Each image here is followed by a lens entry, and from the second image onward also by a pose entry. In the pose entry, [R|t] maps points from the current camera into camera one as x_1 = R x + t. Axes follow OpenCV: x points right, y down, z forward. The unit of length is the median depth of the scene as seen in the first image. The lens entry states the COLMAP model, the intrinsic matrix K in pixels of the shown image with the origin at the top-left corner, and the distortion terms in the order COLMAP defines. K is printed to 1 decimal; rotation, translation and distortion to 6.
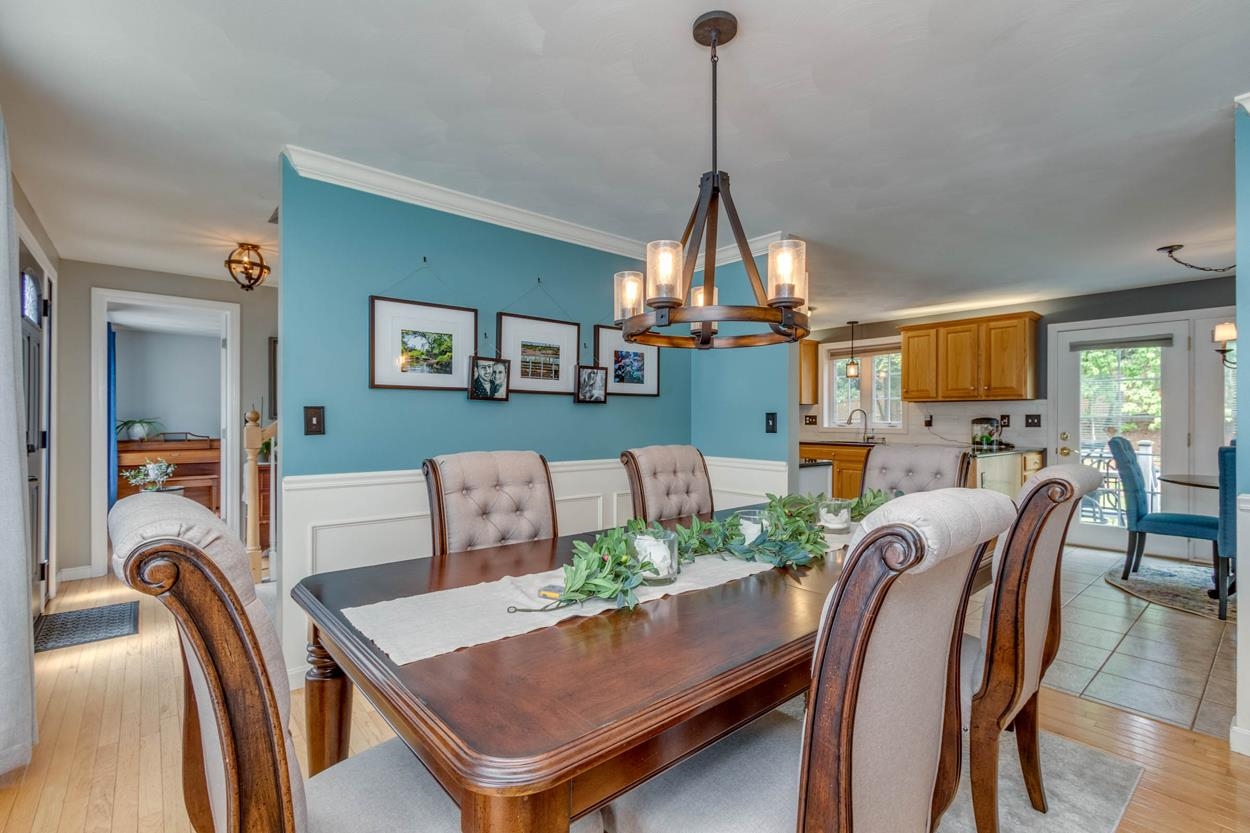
lens RADIAL K [[568.5, 0, 626.1], [0, 568.5, 416.6], [0, 0, 1]] dist [0.005129, -0.000916]
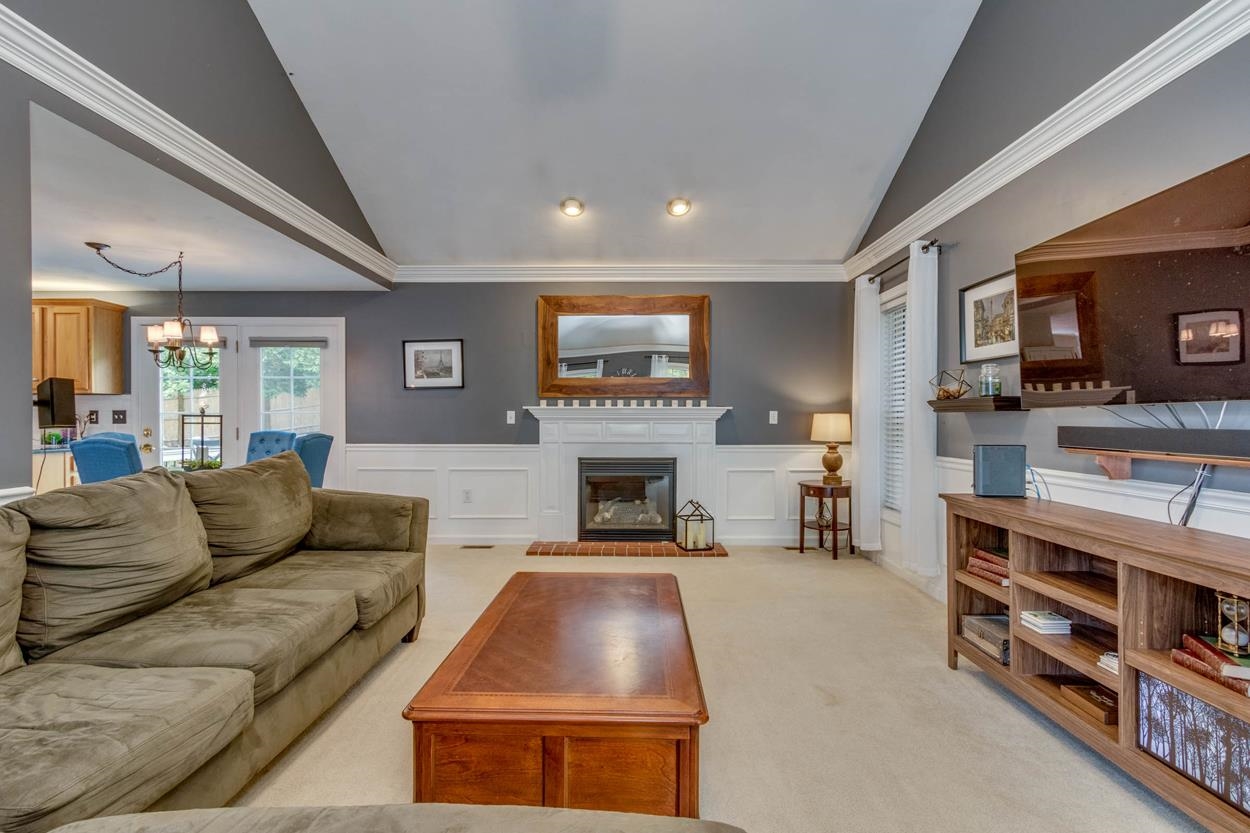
lens RADIAL K [[568.5, 0, 625.7], [0, 568.5, 420.6], [0, 0, 1]] dist [0.005129, -0.000916]
pose [[0.659410, -0.005781, 0.751762, 0.555923], [-0.002324, 0.999950, 0.009728, 0.002441], [-0.751780, -0.008162, 0.659363, -0.257561]]
